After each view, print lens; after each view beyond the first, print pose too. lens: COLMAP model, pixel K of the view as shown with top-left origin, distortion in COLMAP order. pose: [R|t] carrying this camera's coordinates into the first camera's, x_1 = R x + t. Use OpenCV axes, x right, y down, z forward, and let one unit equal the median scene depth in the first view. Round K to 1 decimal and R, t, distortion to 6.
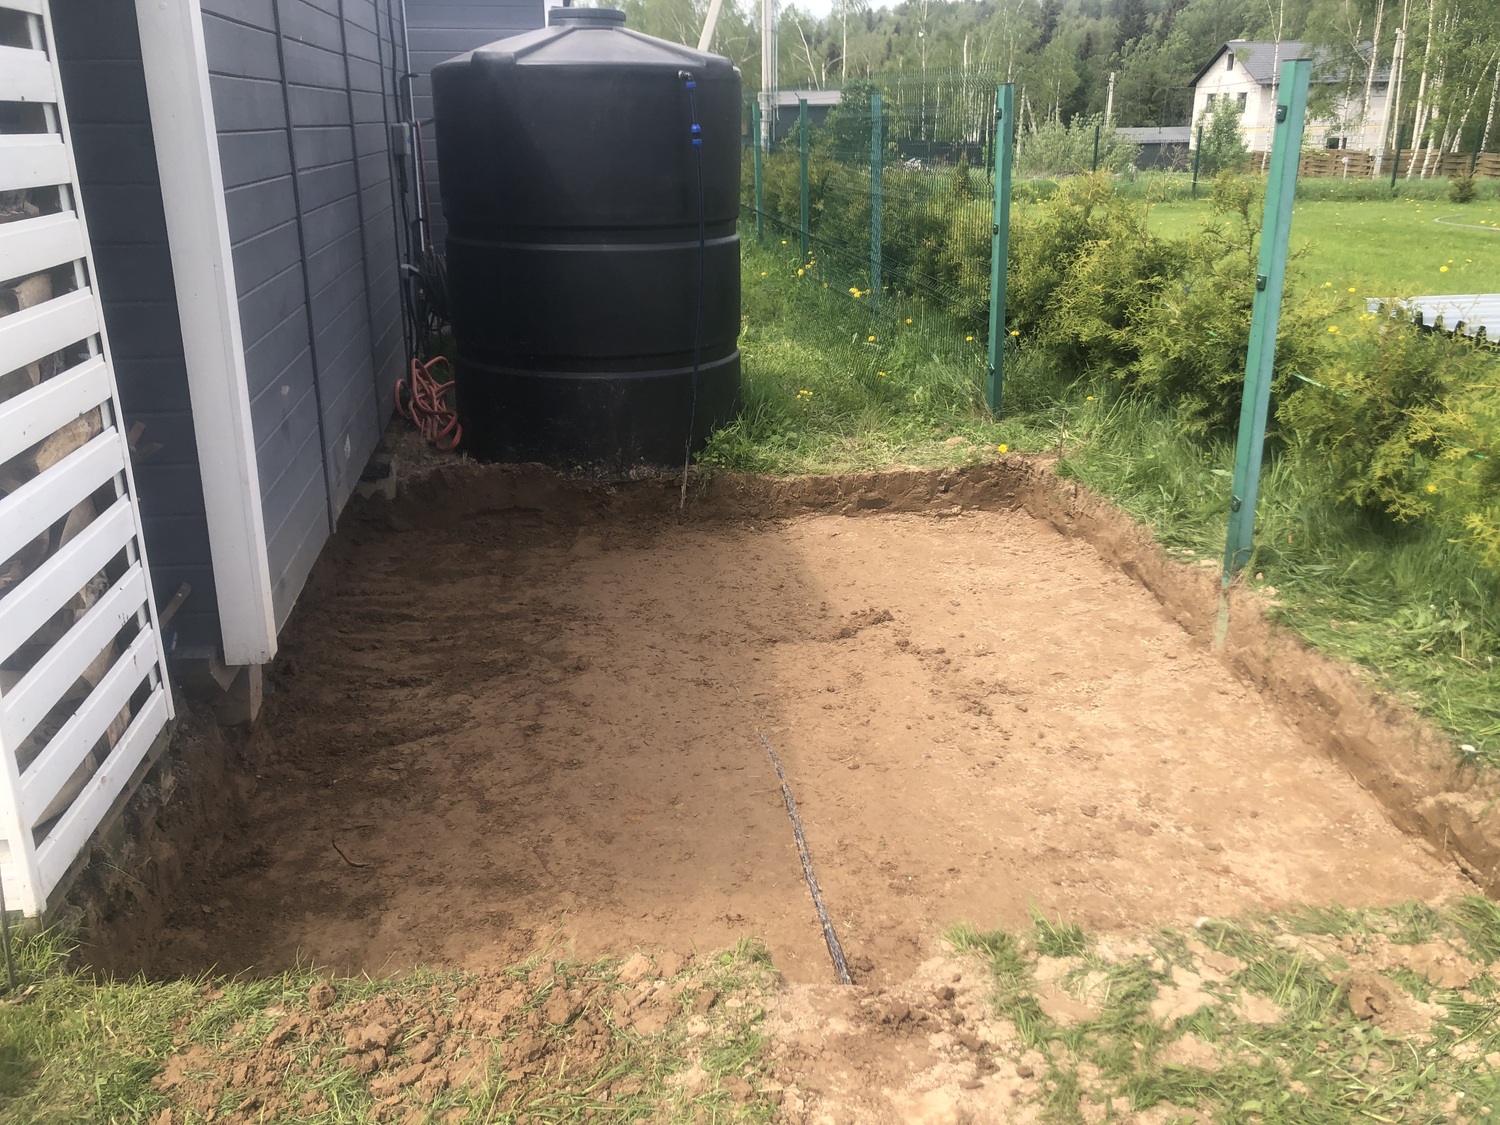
lens RADIAL K [[1223.2, 0, 739.6], [0, 1223.2, 573.1], [0, 0, 1]] dist [0.007017, 0.013479]
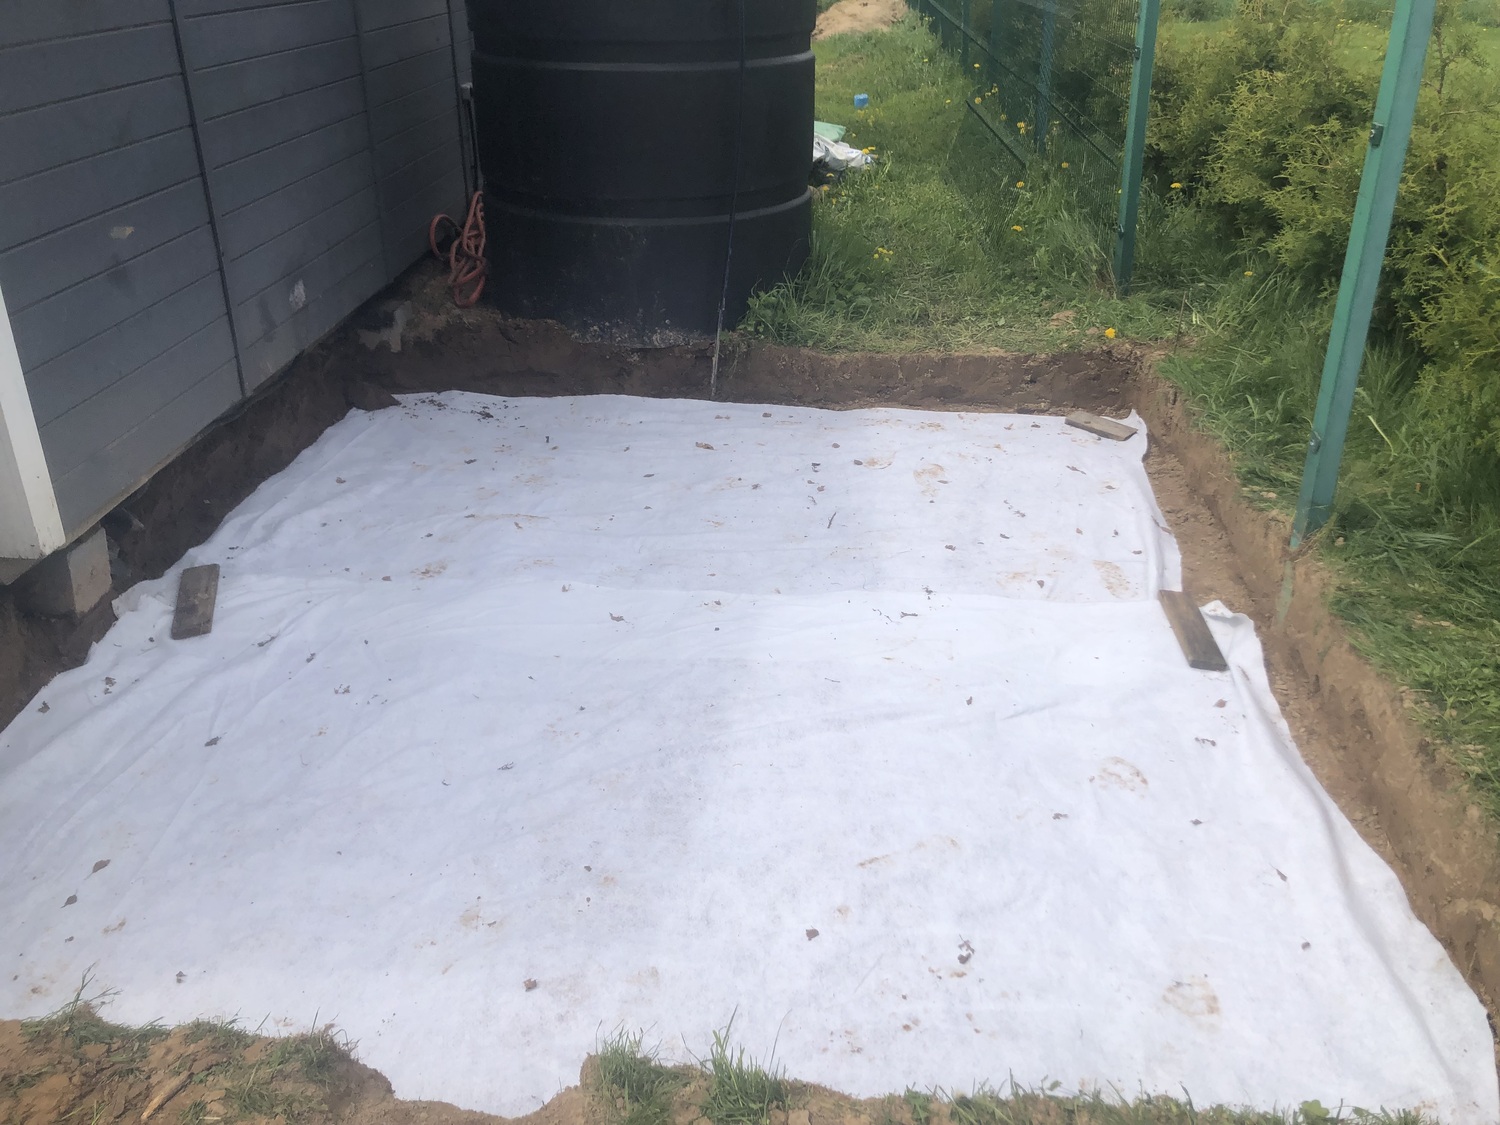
lens RADIAL K [[1227.3, 0, 759.9], [0, 1227.3, 564.1], [0, 0, 1]] dist [0.007097, 0.004890]
pose [[0.979221, 0.093125, -0.180151, 0.152366], [-0.070590, 0.989298, 0.127701, -0.038835], [0.190115, -0.112330, 0.975314, 0.142198]]
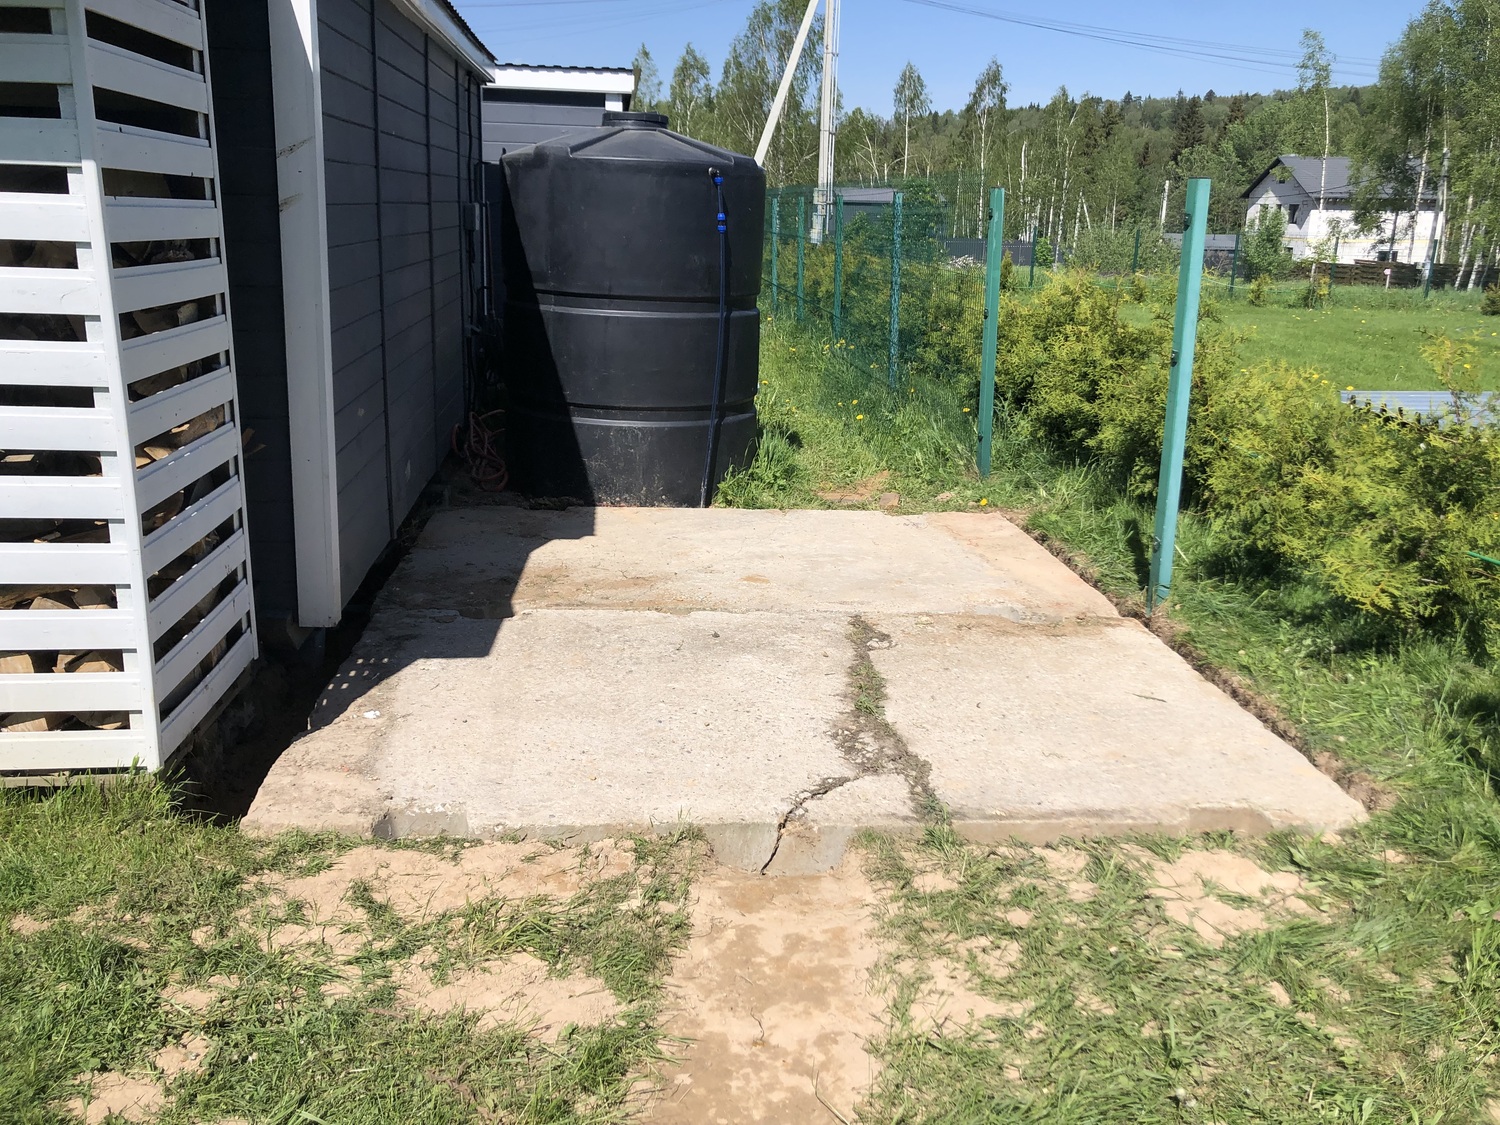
lens RADIAL K [[1220.3, 0, 750.0], [0, 1220.3, 562.5], [0, 0, 1]] dist [0.008870, 0.008456]
pose [[0.998522, 0.044041, -0.031847, 0.039146], [-0.046305, 0.996165, -0.074234, 0.046082], [0.028455, 0.075599, 0.996732, -0.122005]]
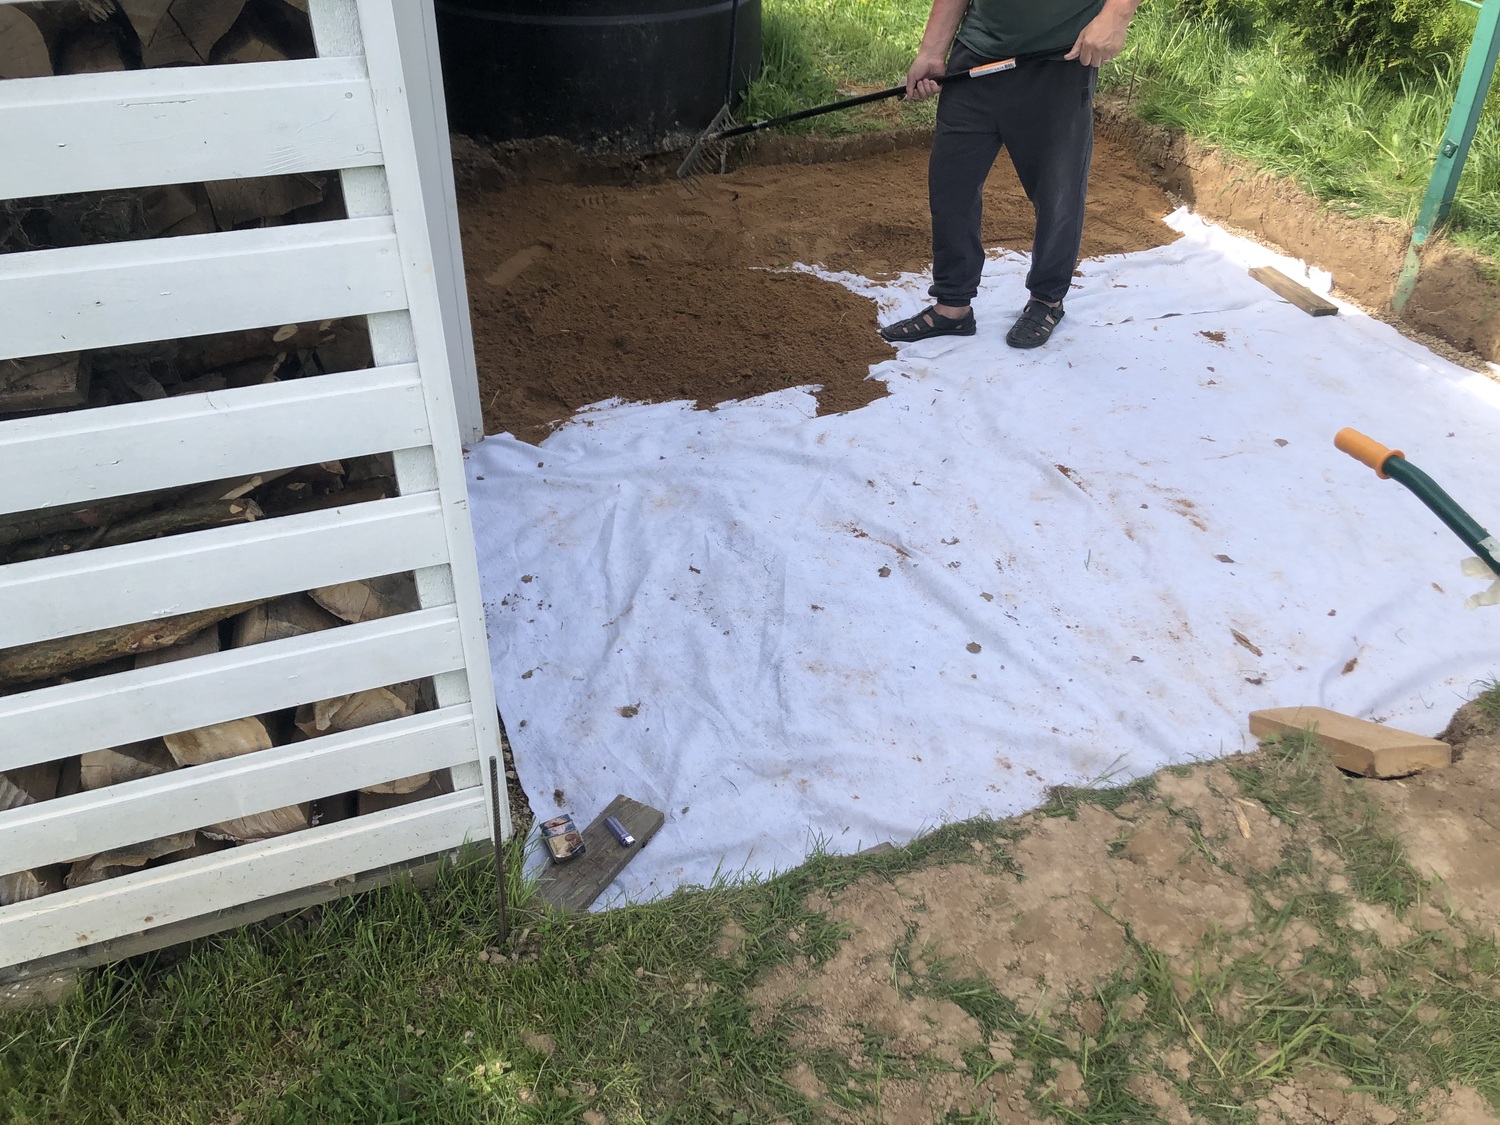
lens RADIAL K [[1231.2, 0, 750.0], [0, 1231.2, 562.5], [0, 0, 1]] dist [-0.010864, -0.002199]
pose [[0.977868, -0.116372, 0.173872, -0.205414], [0.065263, 0.959235, 0.274971, -0.032847], [-0.198782, -0.257538, 0.945600, 0.116081]]
